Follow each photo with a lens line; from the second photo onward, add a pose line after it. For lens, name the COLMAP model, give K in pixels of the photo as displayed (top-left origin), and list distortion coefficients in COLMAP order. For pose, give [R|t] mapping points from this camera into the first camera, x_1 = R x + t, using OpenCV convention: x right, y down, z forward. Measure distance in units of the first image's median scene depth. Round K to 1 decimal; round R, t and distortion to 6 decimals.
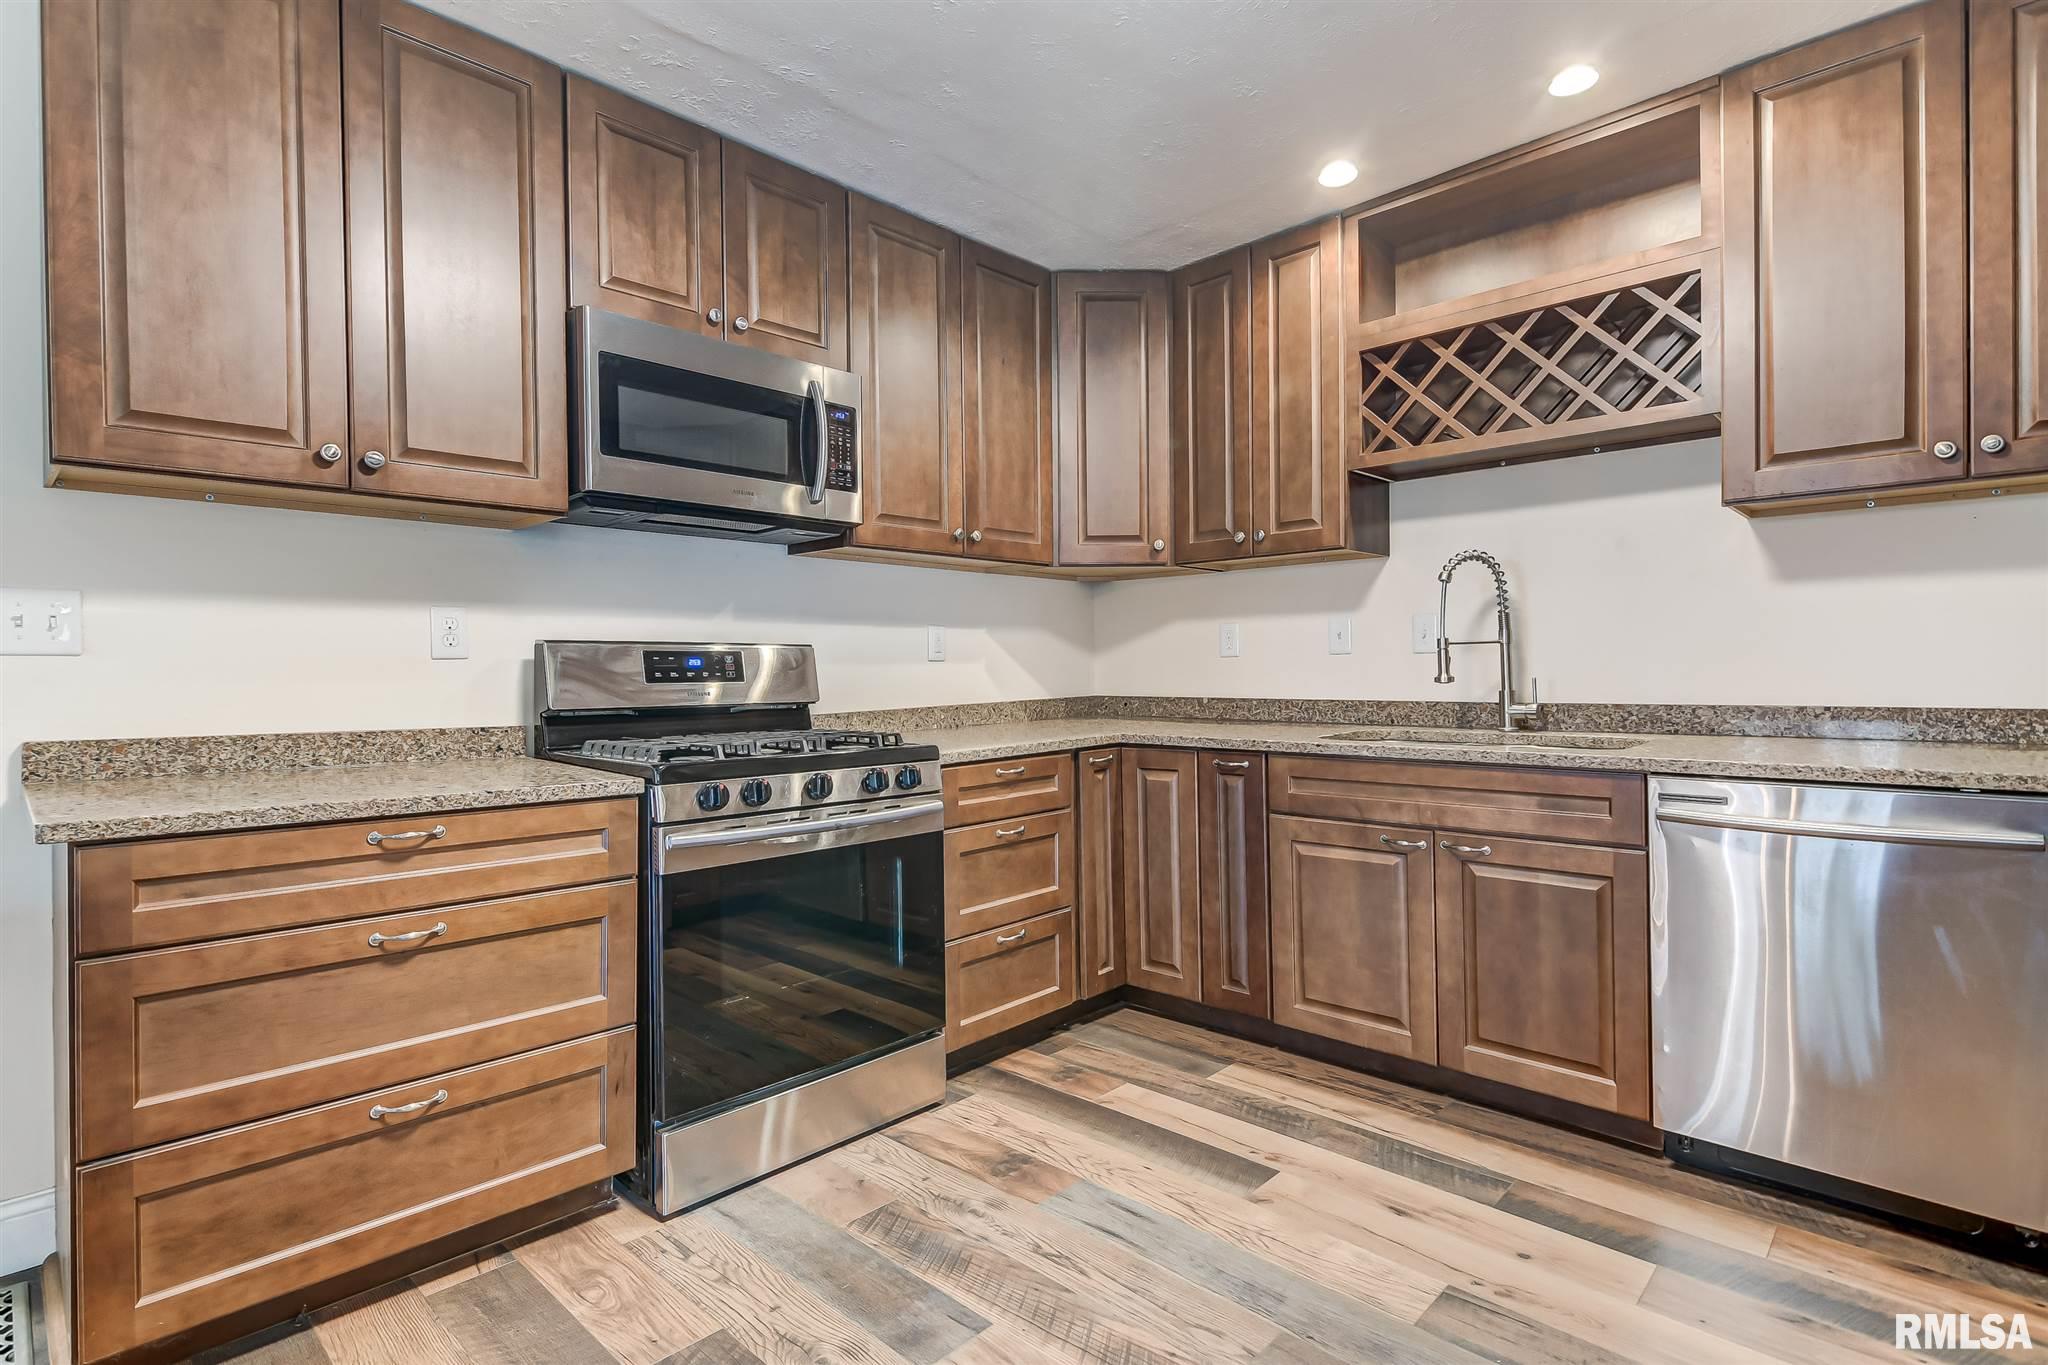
lens RADIAL K [[1004.5, 0, 1013.4], [0, 1004.5, 680.6], [0, 0, 1]] dist [0.014622, -0.006871]
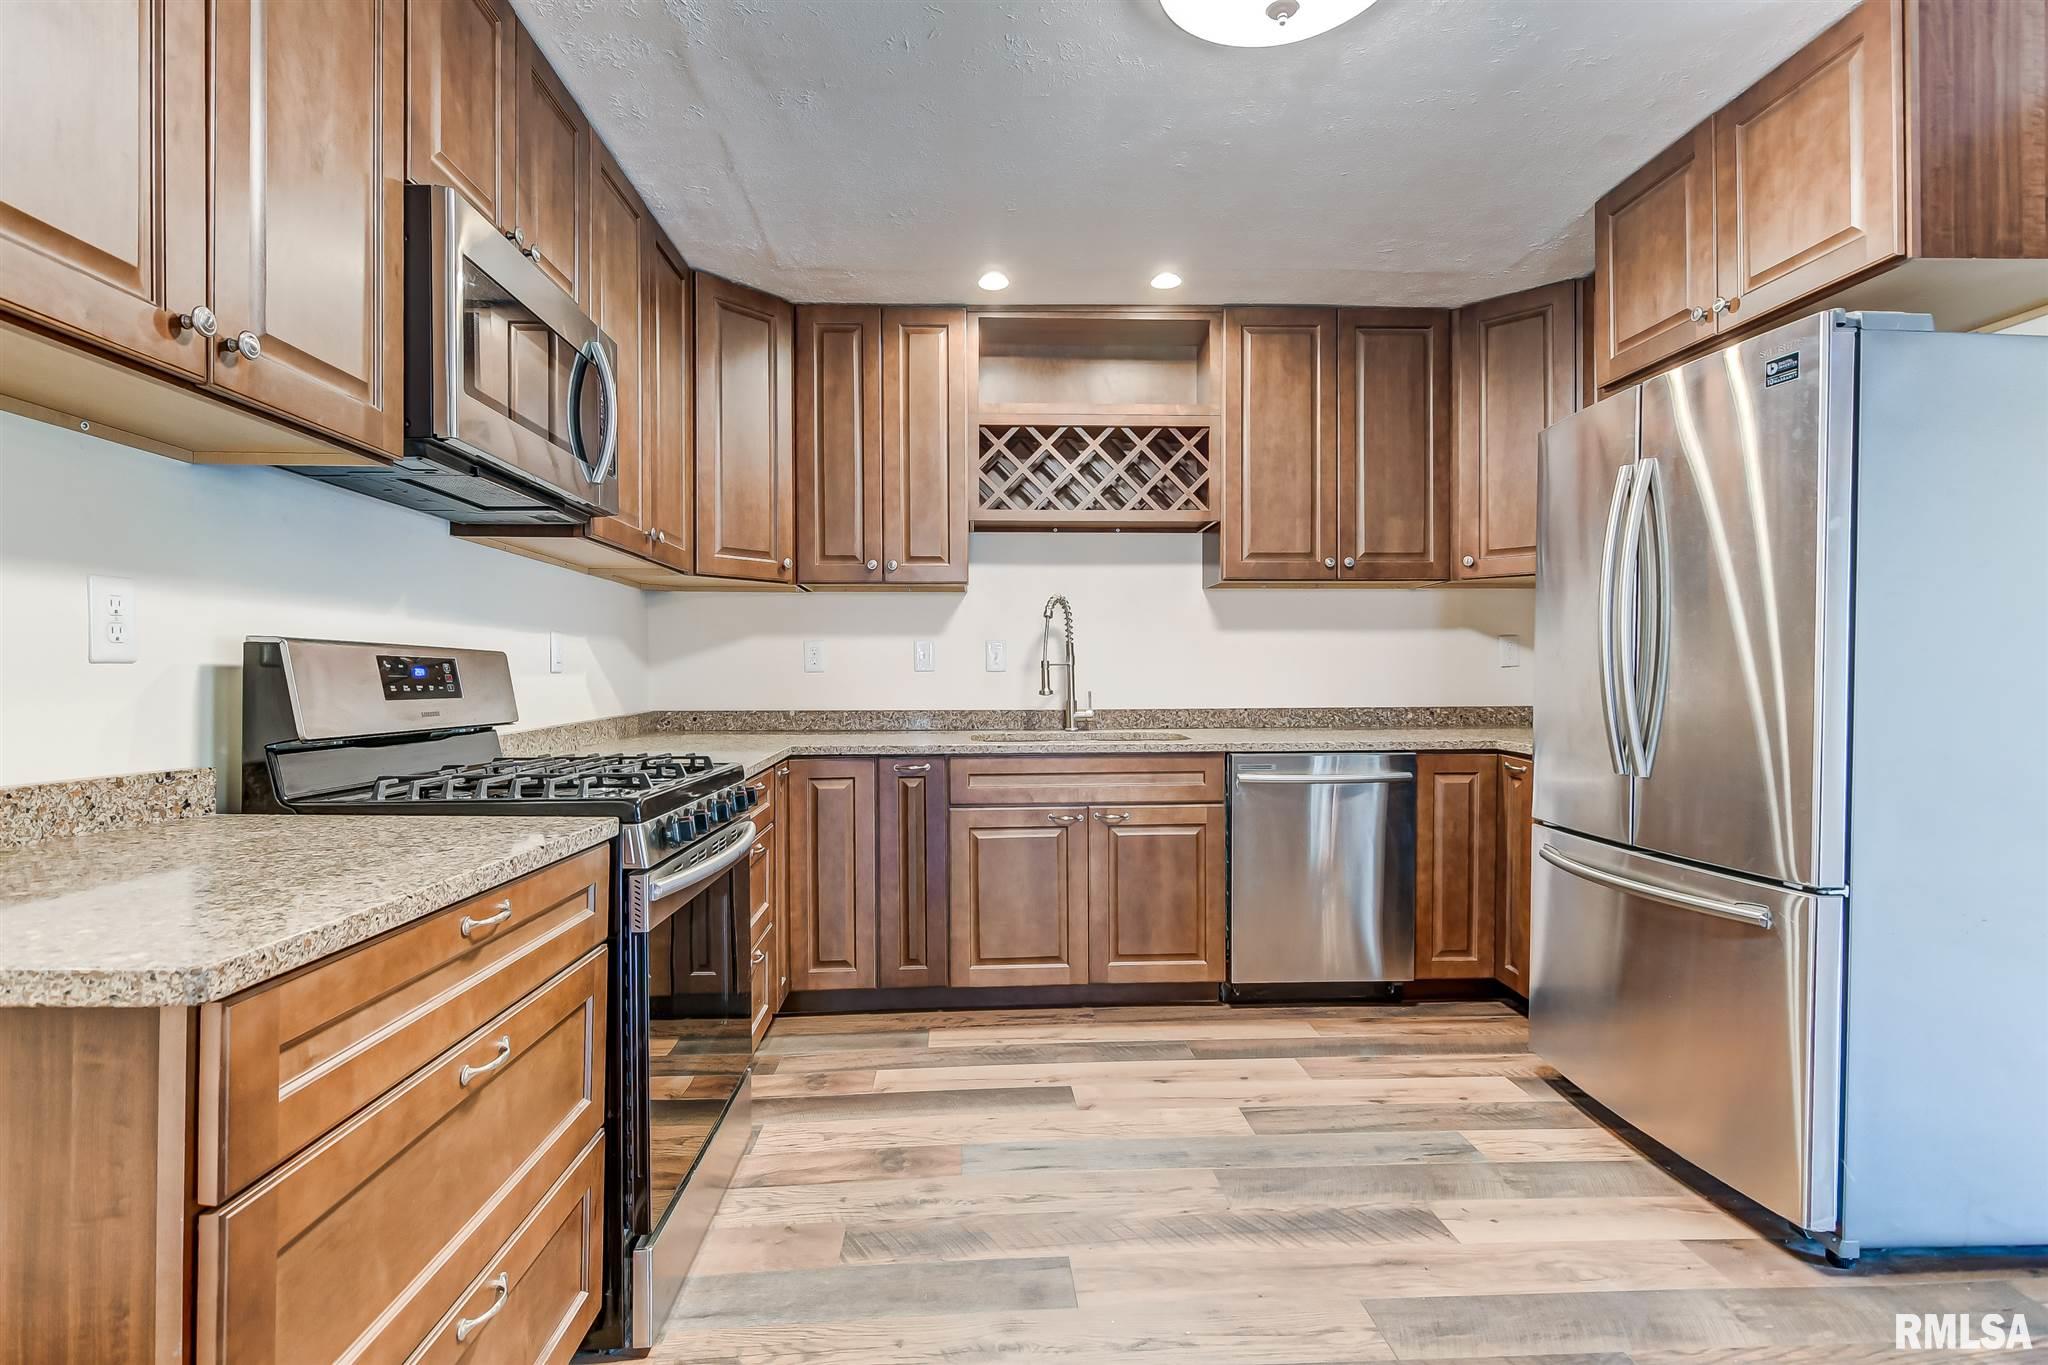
lens RADIAL K [[985.7, 0, 1018.2], [0, 985.7, 680.8], [0, 0, 1]] dist [0.004788, -0.003953]
pose [[0.680163, 0.005990, 0.733036, -0.590700], [0.004518, 0.999913, -0.012363, -0.000455], [-0.733047, 0.011720, 0.680077, 0.183524]]
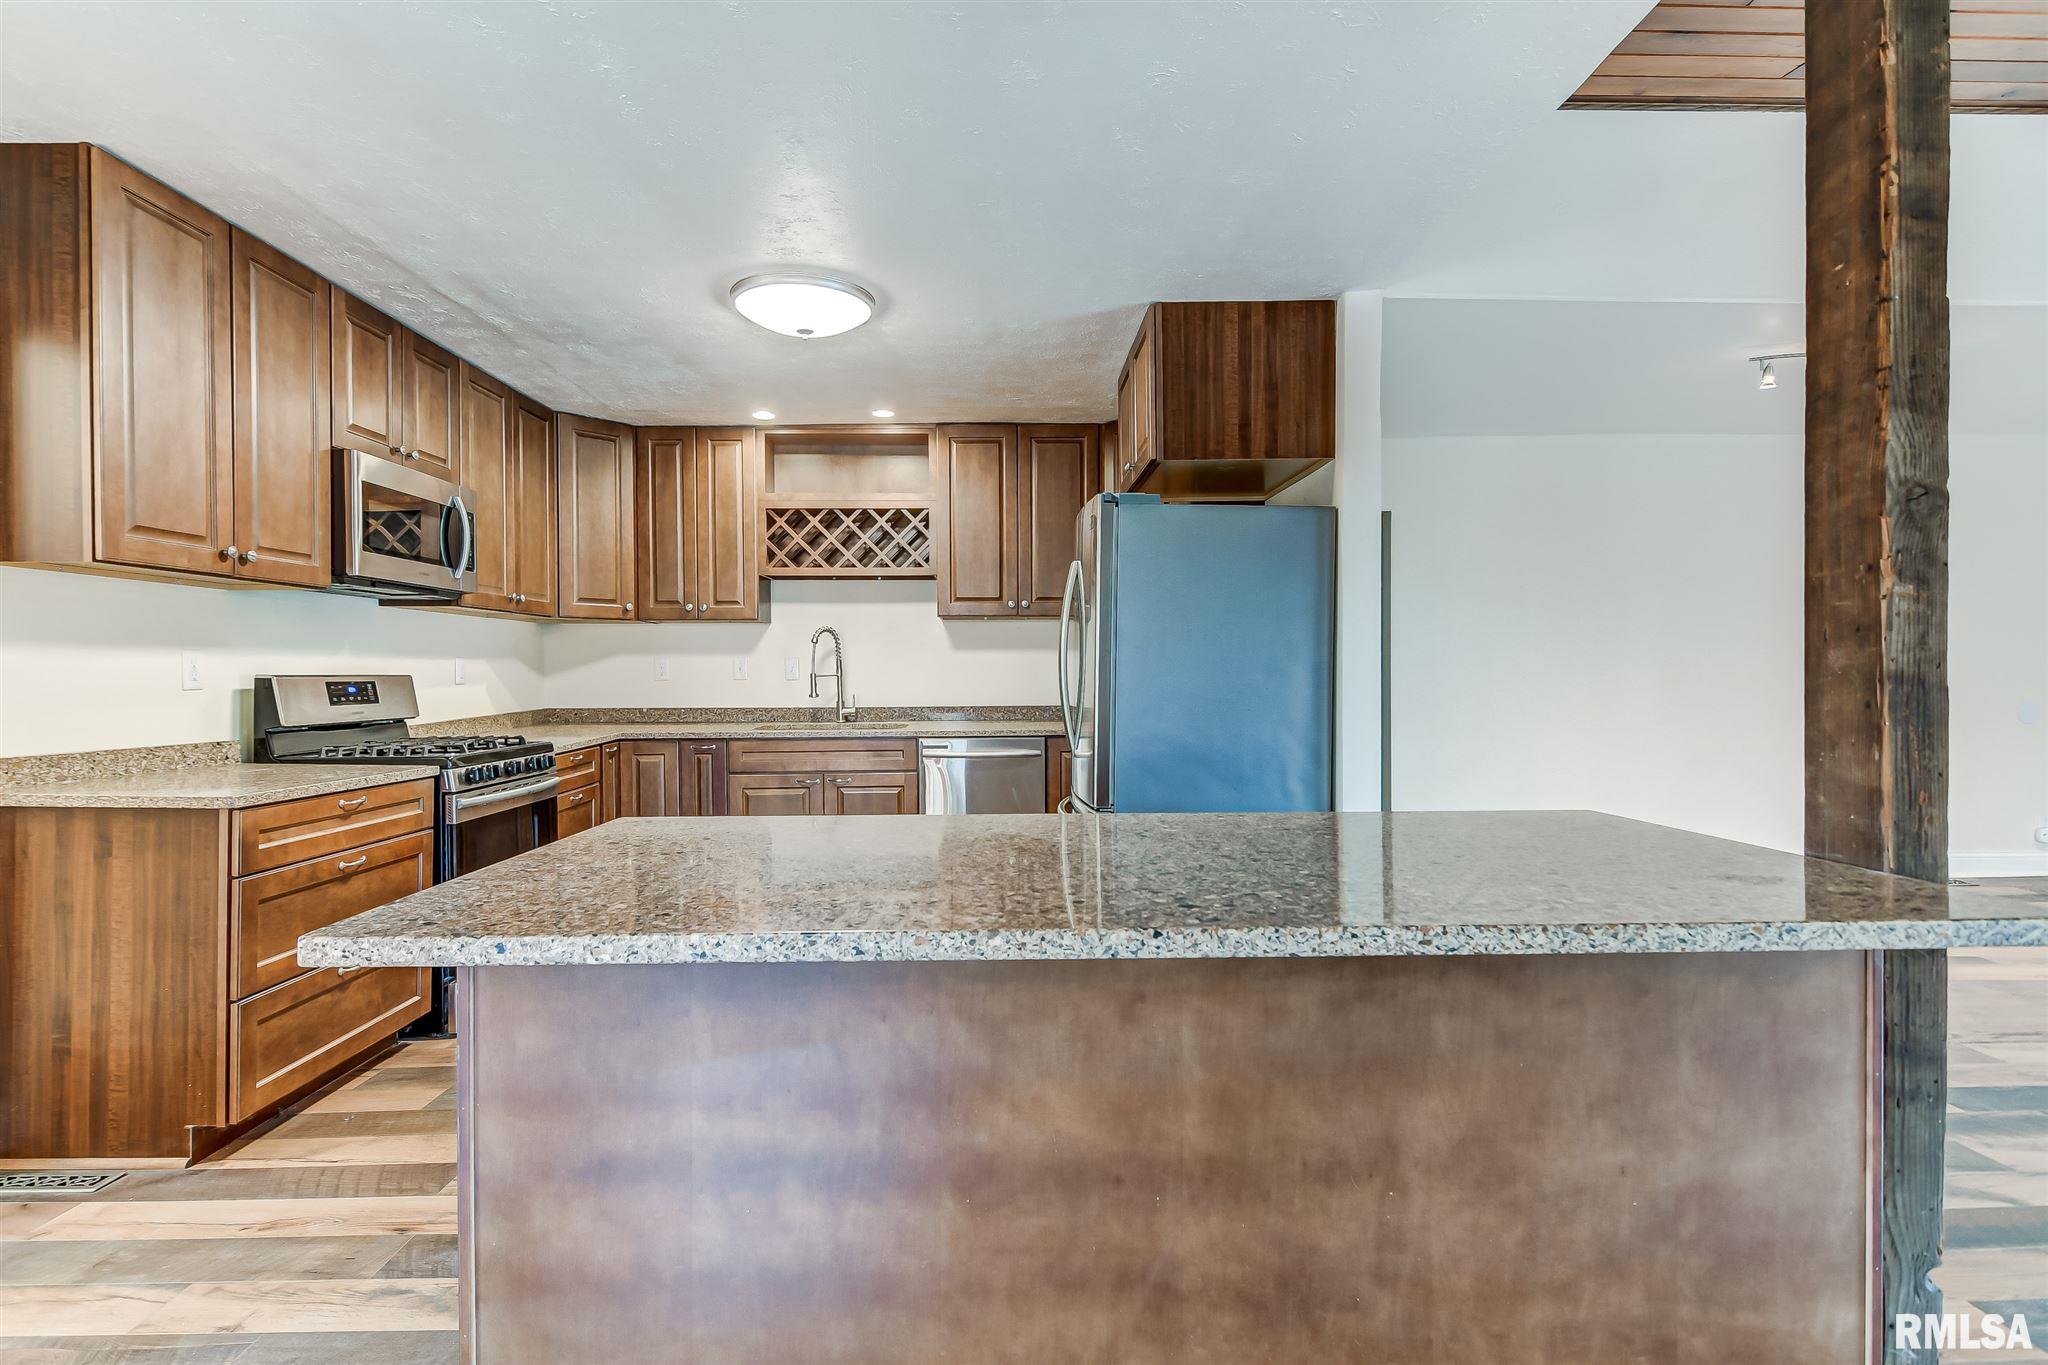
lens RADIAL K [[1004.5, 0, 1014.1], [0, 1004.5, 678.3], [0, 0, 1]] dist [0.014622, -0.006871]
pose [[0.705625, 0.001279, 0.708585, -0.695517], [0.004405, 0.999971, -0.006192, -0.022228], [-0.708572, 0.007491, 0.705599, -0.631438]]
